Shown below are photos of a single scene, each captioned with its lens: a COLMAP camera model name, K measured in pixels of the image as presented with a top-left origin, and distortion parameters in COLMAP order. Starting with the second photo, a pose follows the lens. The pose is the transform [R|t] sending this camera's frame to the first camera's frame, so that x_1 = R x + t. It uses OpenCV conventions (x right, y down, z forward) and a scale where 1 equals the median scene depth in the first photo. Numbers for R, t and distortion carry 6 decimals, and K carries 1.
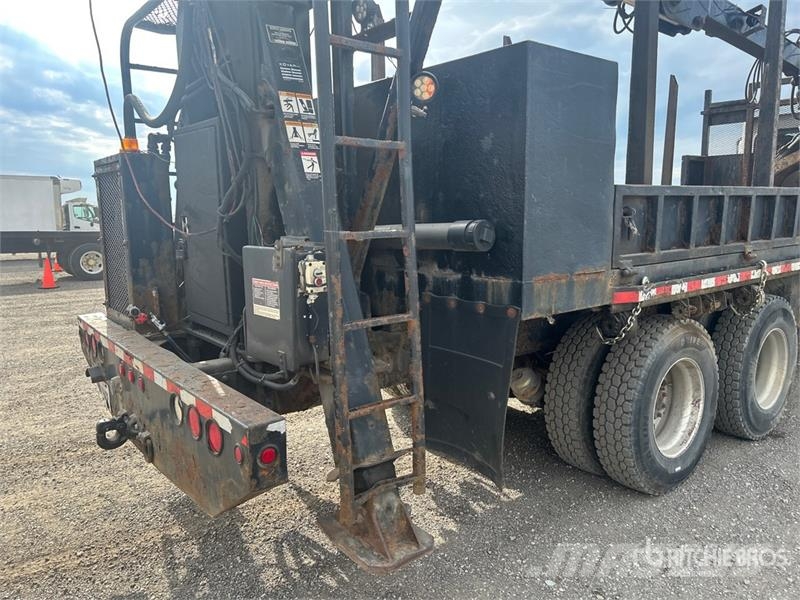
lens RADIAL K [[601.2, 0, 400.0], [0, 601.2, 300.0], [0, 0, 1]] dist [0.068996, -0.083678]
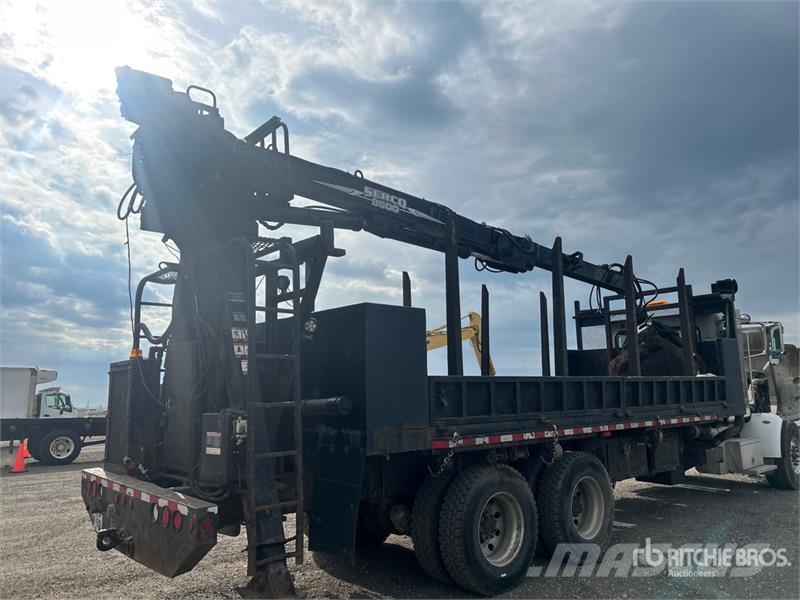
lens RADIAL K [[601.2, 0, 400.0], [0, 601.2, 300.0], [0, 0, 1]] dist [0.068996, -0.083678]
pose [[0.998851, -0.000632, 0.047917, 0.199588], [0.014938, 0.954200, -0.298798, 0.115093], [-0.045534, 0.299170, 0.953113, -0.705835]]
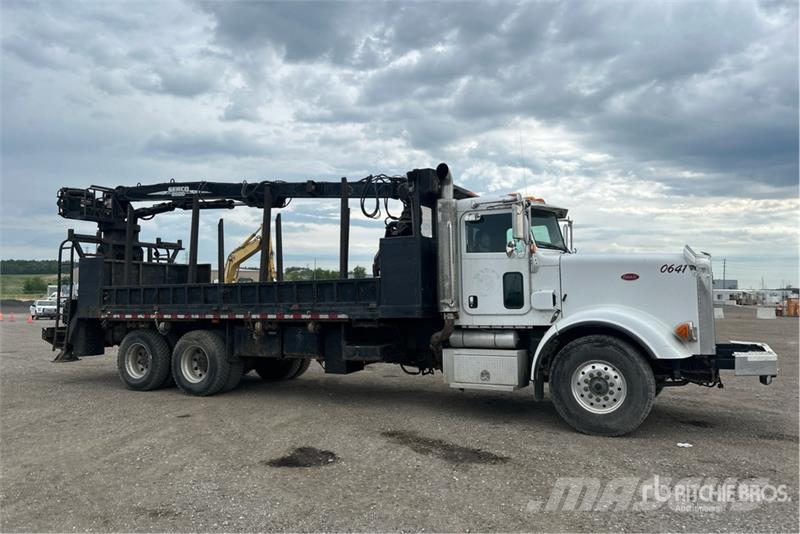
lens RADIAL K [[609.7, 0, 400.0], [0, 609.7, 267.0], [0, 0, 1]] dist [0.023110, -0.004095]
pose [[0.408569, -0.042751, -0.911726, 4.915731], [-0.132008, 0.985632, -0.105373, -0.162595], [0.903131, 0.163407, 0.397055, 1.200921]]
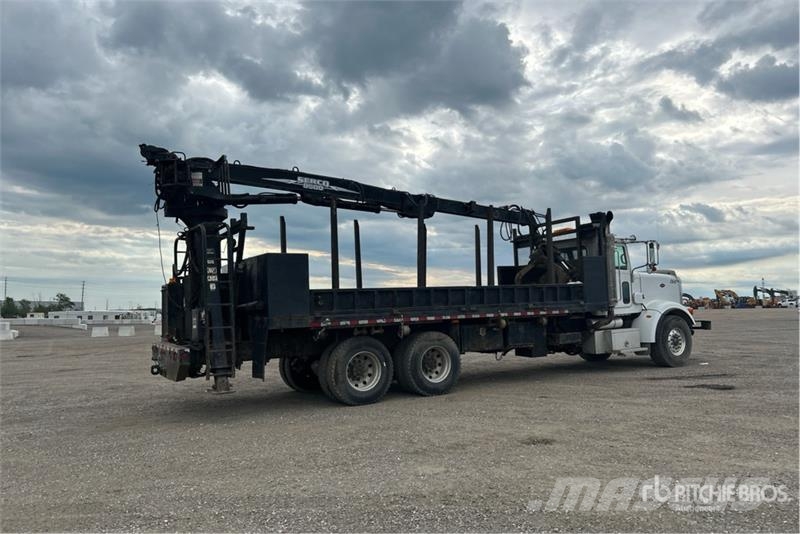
lens RADIAL K [[599.7, 0, 412.4], [0, 599.7, 264.7], [0, 0, 1]] dist [0.028116, -0.006447]
pose [[0.992132, -0.033881, -0.120524, 1.334651], [0.007163, 0.976471, -0.215532, 0.388419], [0.124991, 0.212973, 0.969030, -2.132106]]
